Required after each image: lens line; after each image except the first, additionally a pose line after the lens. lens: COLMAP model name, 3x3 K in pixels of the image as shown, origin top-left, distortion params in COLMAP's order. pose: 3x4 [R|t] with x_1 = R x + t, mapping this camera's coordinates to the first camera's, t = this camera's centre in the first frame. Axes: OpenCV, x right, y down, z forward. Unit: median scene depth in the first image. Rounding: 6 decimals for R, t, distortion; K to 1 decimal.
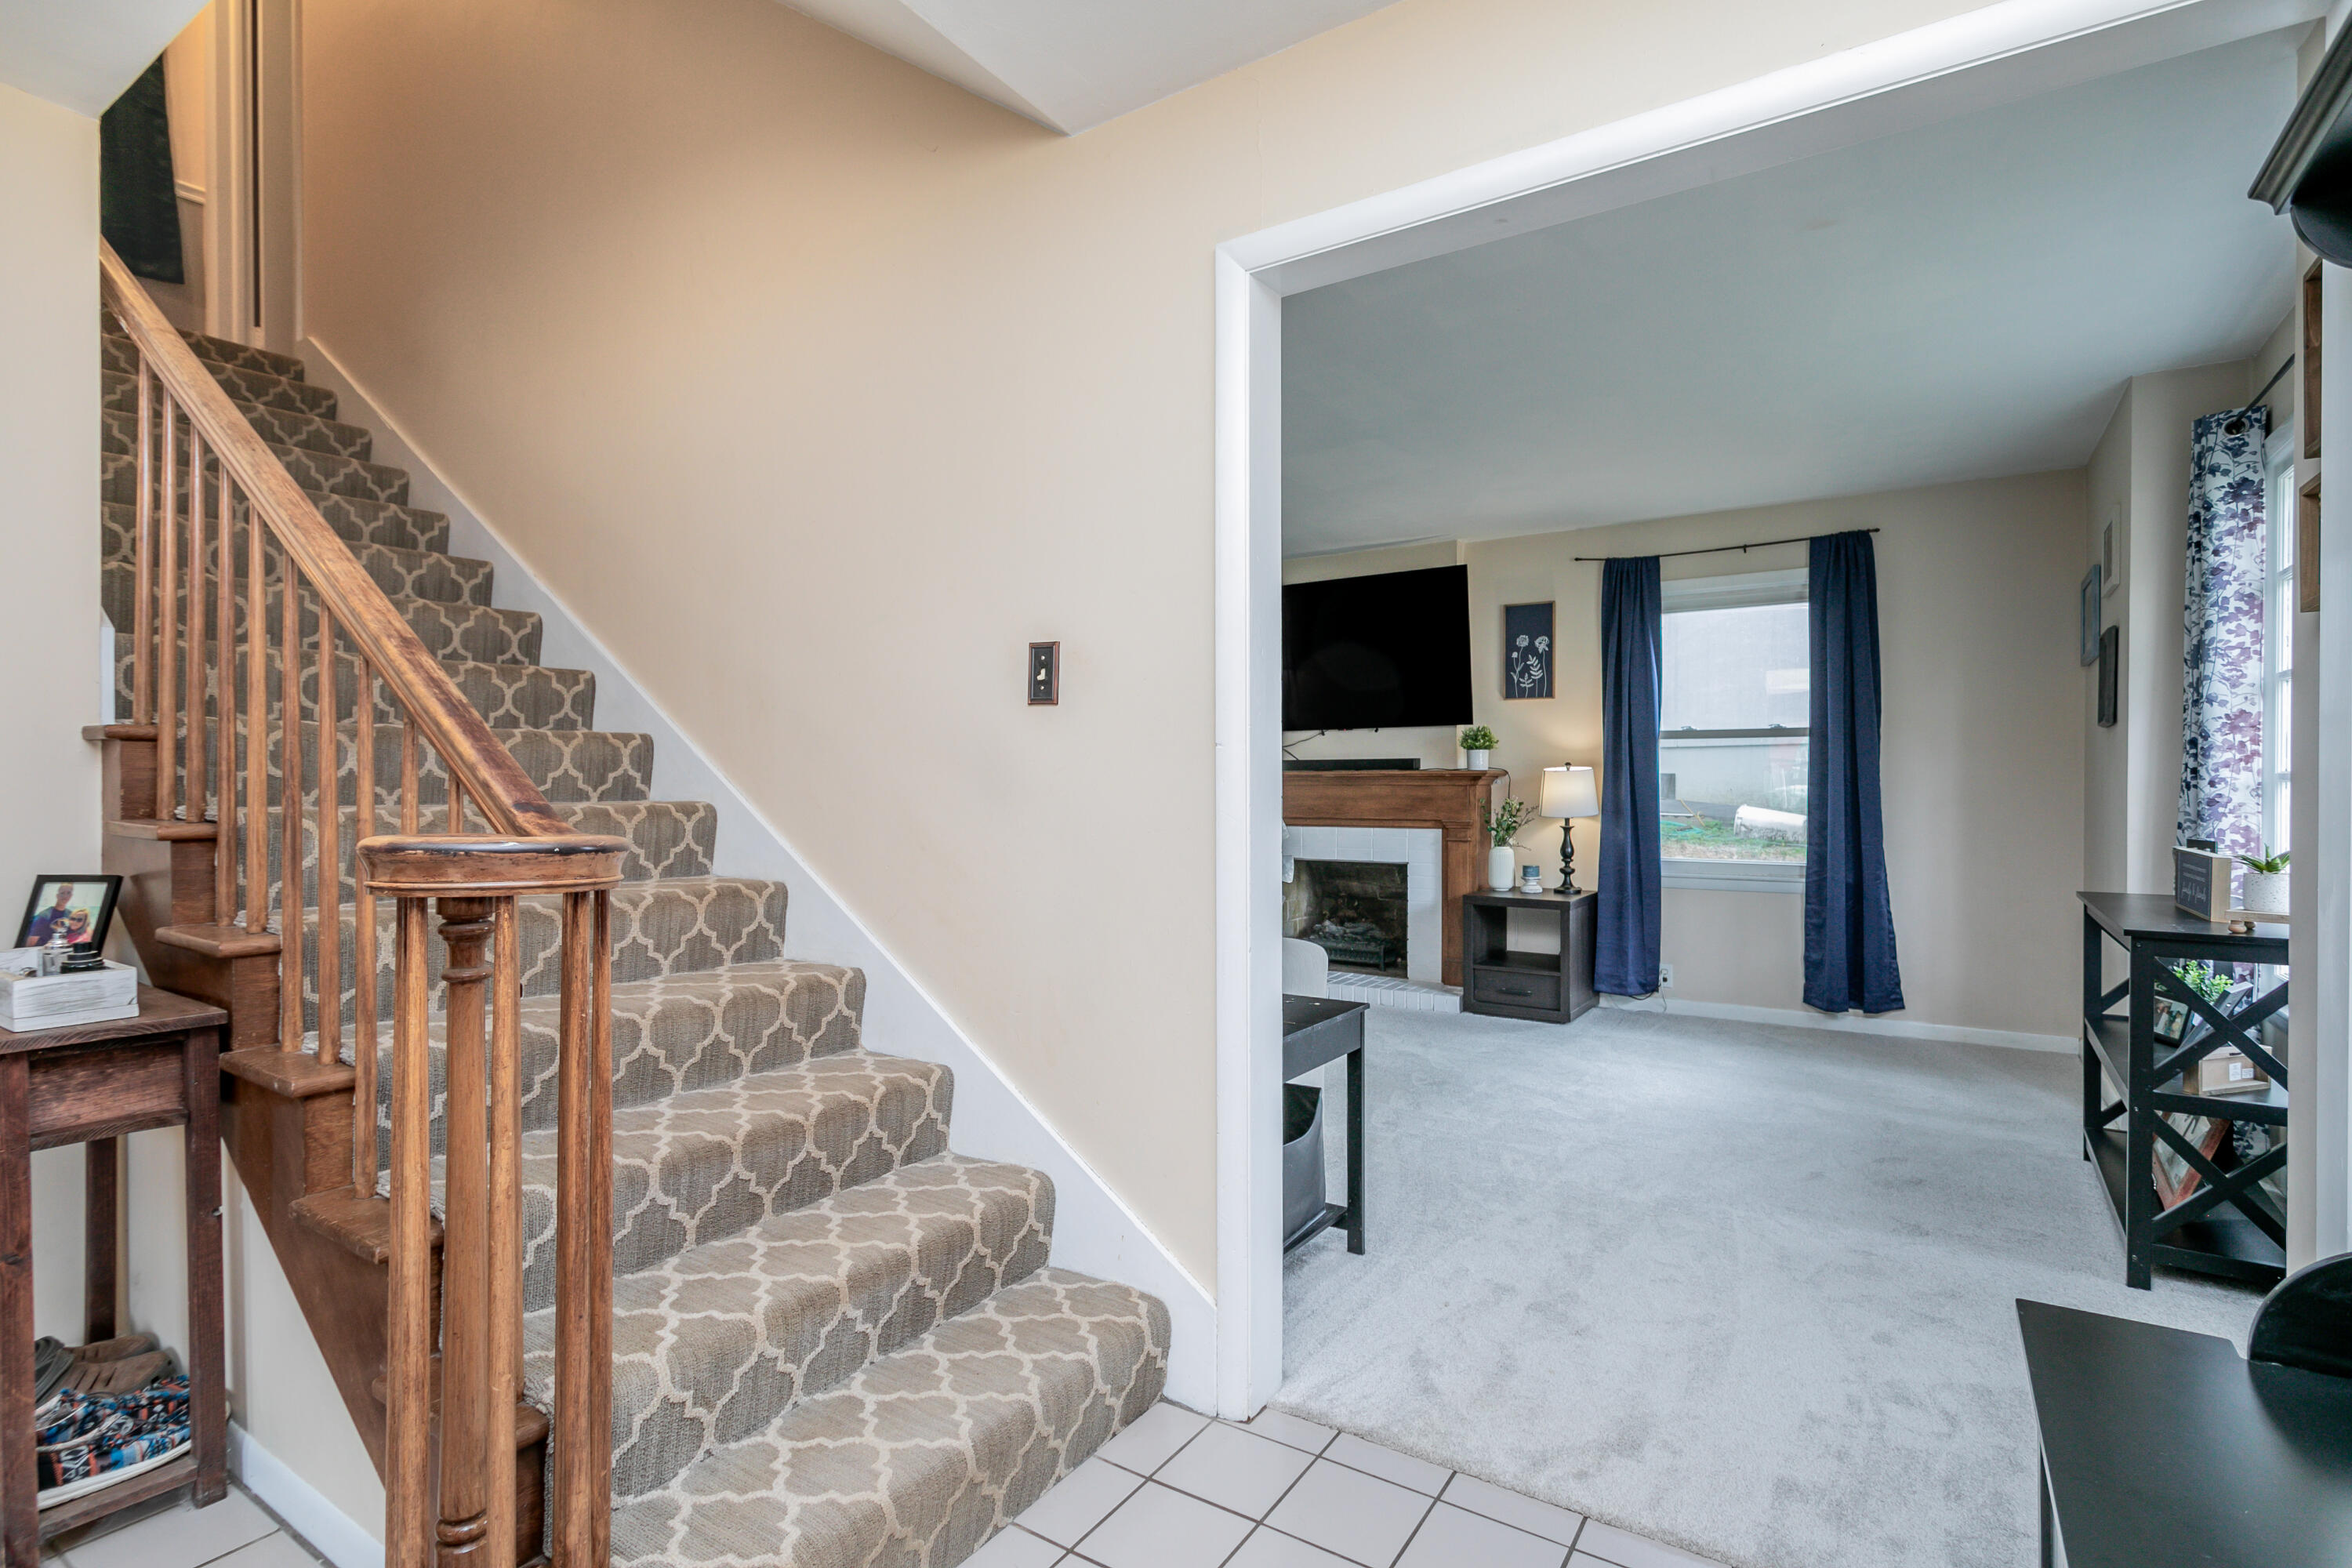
lens RADIAL K [[1142.9, 0, 1186.4], [0, 1142.9, 807.5], [0, 0, 1]] dist [0.000851, 0.000236]
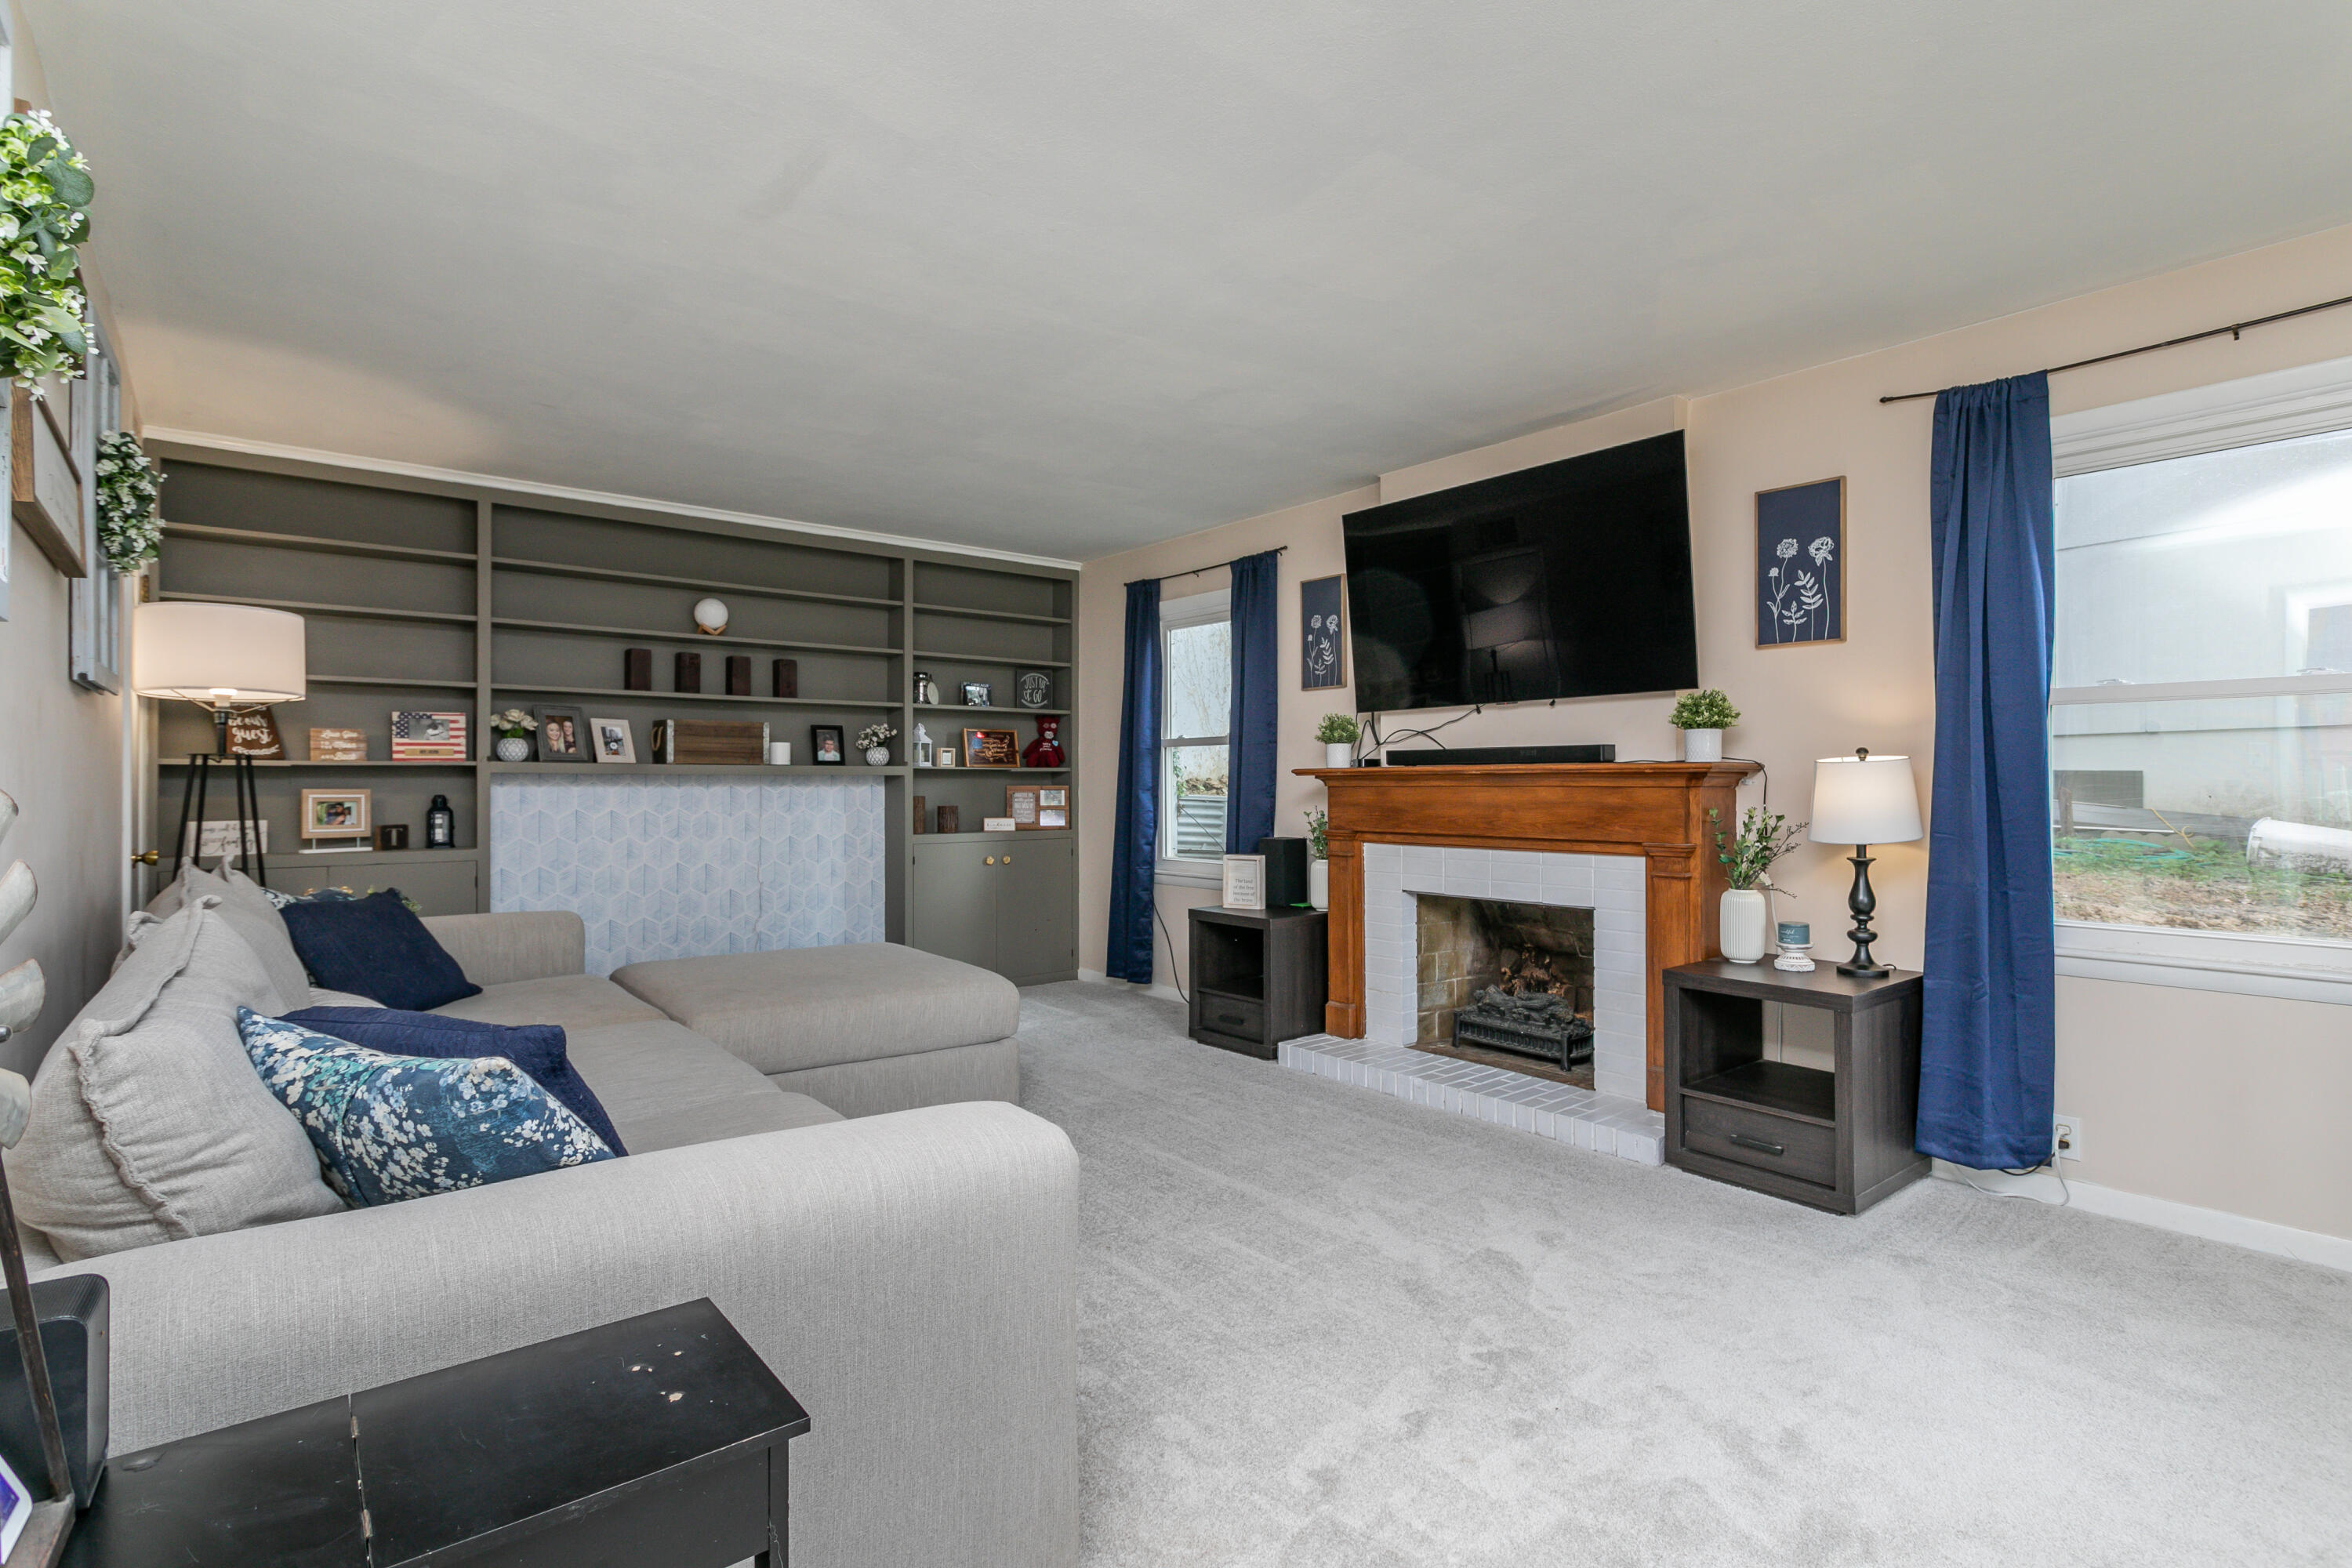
lens RADIAL K [[1147.2, 0, 1176.0], [0, 1147.2, 784.0], [0, 0, 1]] dist [0.002712, 0.000268]
pose [[0.951384, 0.002022, -0.308000, 0.177891], [-0.007910, 0.999809, -0.017868, -0.008045], [0.307905, 0.019435, 0.951219, 0.333524]]
